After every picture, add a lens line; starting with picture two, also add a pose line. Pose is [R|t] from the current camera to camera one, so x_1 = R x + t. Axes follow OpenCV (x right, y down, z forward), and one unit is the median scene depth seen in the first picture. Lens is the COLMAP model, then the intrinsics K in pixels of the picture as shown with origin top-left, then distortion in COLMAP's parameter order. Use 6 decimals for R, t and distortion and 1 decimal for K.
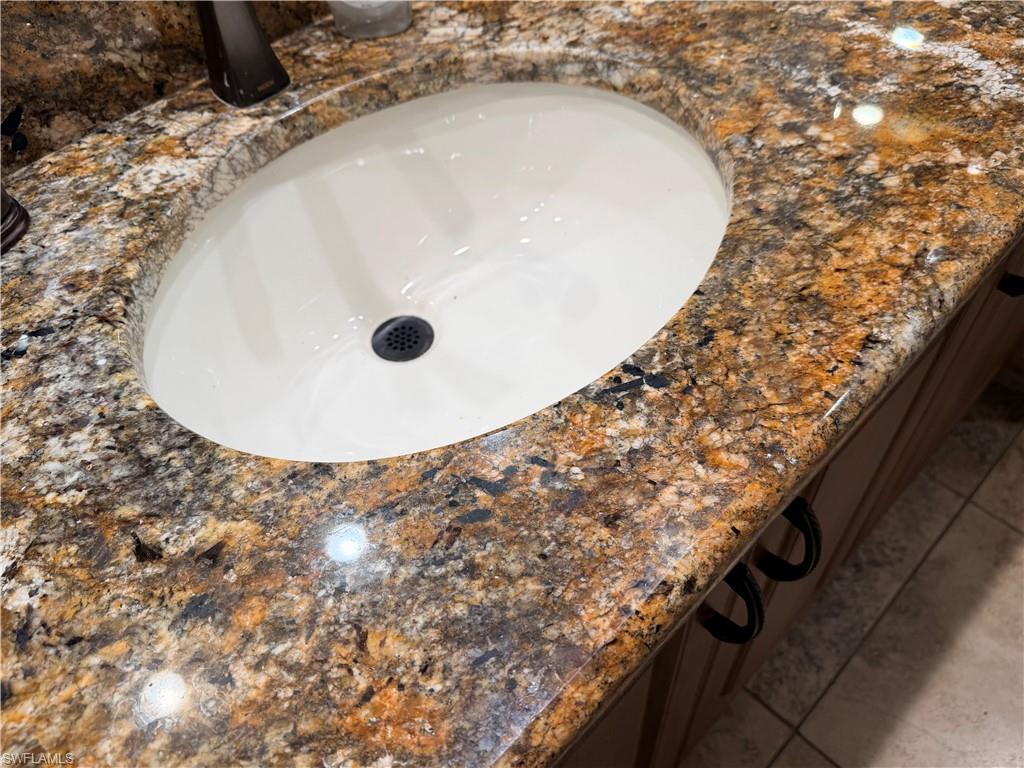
lens RADIAL K [[793.6, 0, 512.0], [0, 793.6, 384.0], [0, 0, 1]] dist [-0.004090, -0.009357]
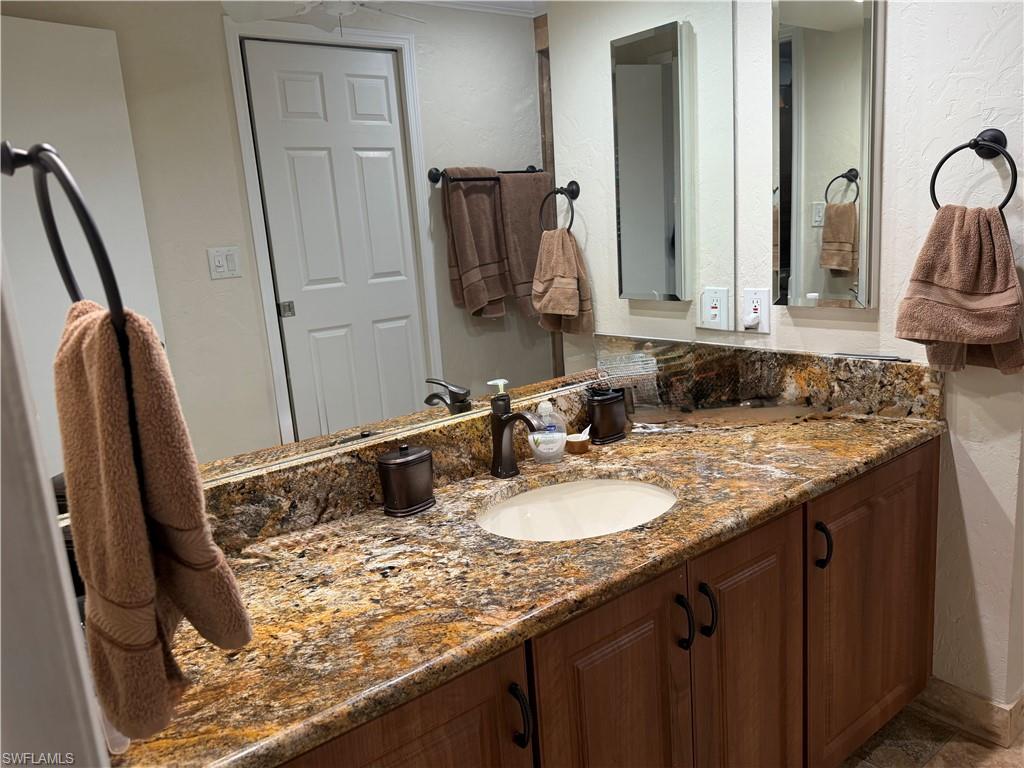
lens RADIAL K [[793.6, 0, 512.0], [0, 793.6, 384.0], [0, 0, 1]] dist [-0.004090, -0.009357]
pose [[0.995168, 0.011020, -0.097566, -0.049536], [-0.070697, 0.769992, -0.634125, 1.295058], [0.068137, 0.637958, 0.767051, -1.502683]]
